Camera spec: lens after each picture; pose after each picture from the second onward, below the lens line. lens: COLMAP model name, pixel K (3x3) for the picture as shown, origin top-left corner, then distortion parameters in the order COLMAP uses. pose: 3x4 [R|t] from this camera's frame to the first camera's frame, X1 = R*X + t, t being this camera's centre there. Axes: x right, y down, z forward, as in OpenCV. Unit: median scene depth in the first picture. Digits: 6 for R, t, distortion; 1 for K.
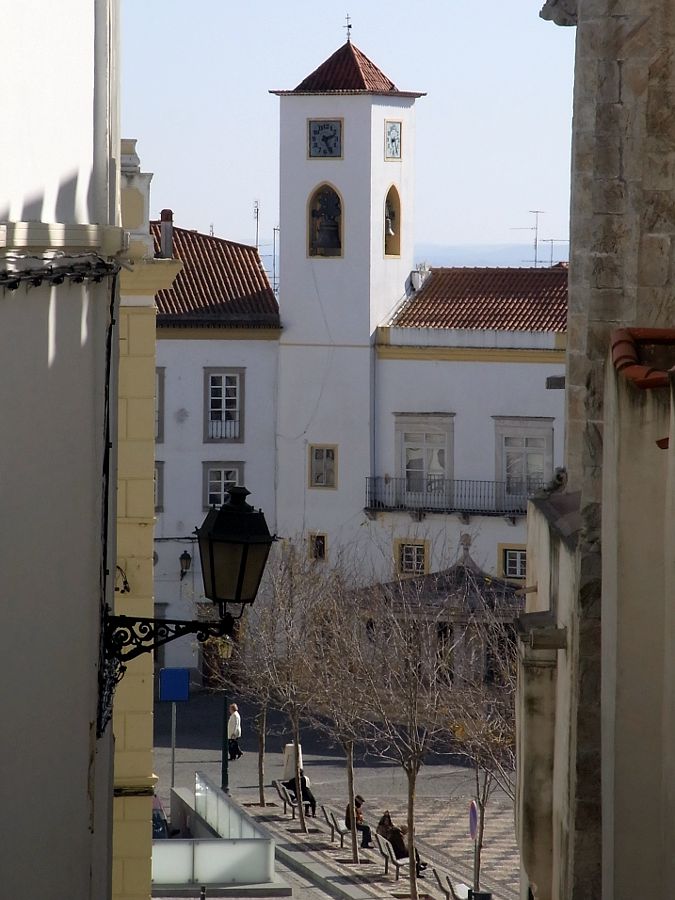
lens RADIAL K [[3967.0, 0, 337.5], [0, 3967.0, 450.0], [0, 0, 1]] dist [0.373008, 1.868818]
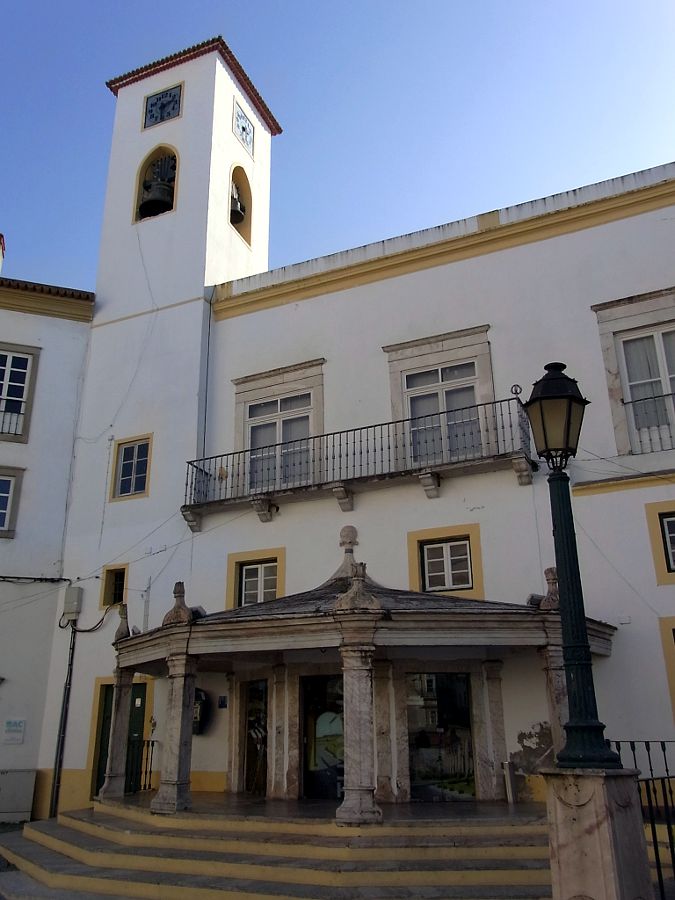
lens RADIAL K [[741.6, 0, 309.3], [0, 741.6, 449.6], [0, 0, 1]] dist [-0.162477, 0.300227]
pose [[0.997927, 0.014734, 0.062641, 0.019321], [0.012231, 0.912260, -0.409430, 0.054398], [-0.063177, 0.409348, 0.910189, 0.883178]]
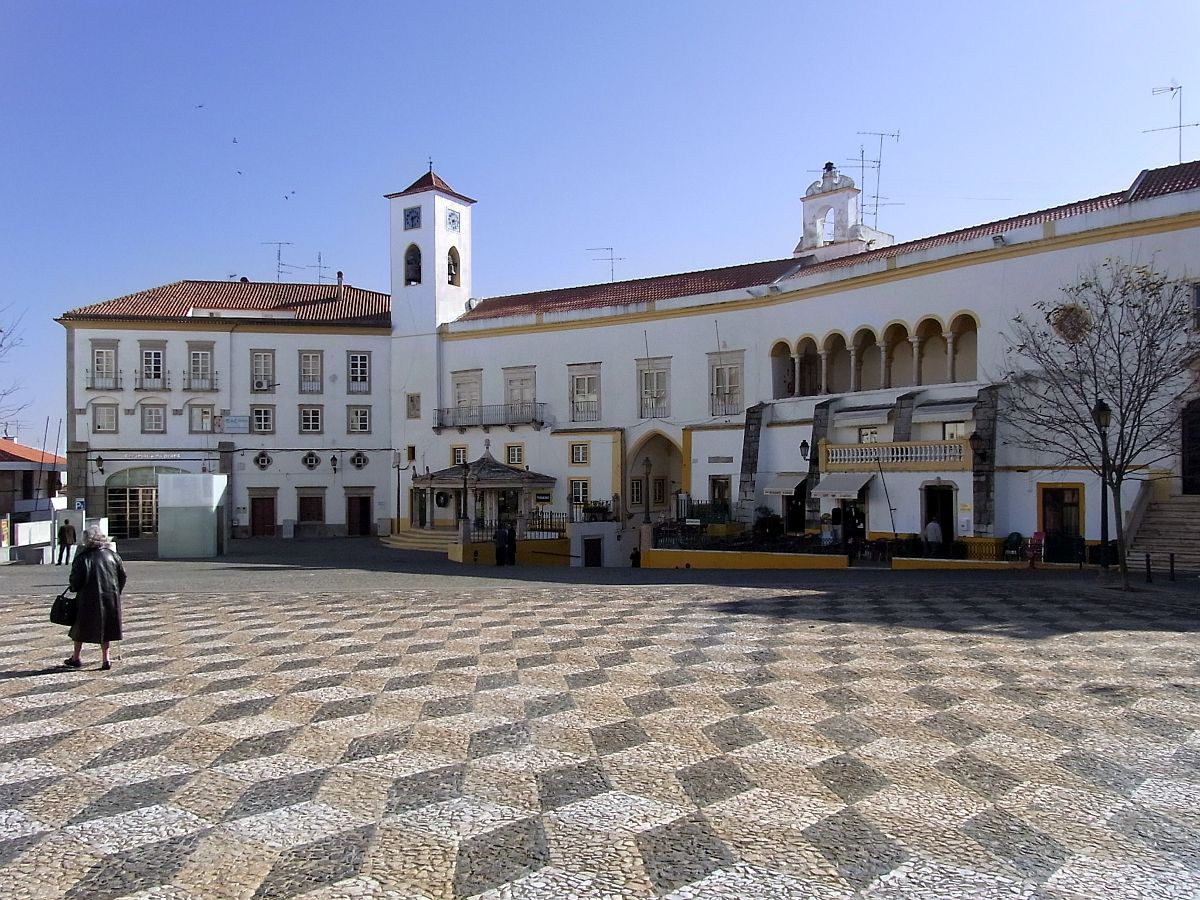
lens RADIAL K [[988.8, 0, 600.0], [0, 988.8, 450.0], [0, 0, 1]] dist [-0.162477, 0.300227]
pose [[0.998650, -0.017919, -0.048761, 0.098047], [0.014375, 0.997294, -0.072094, 0.055405], [0.049921, 0.071295, 0.996205, 0.581650]]
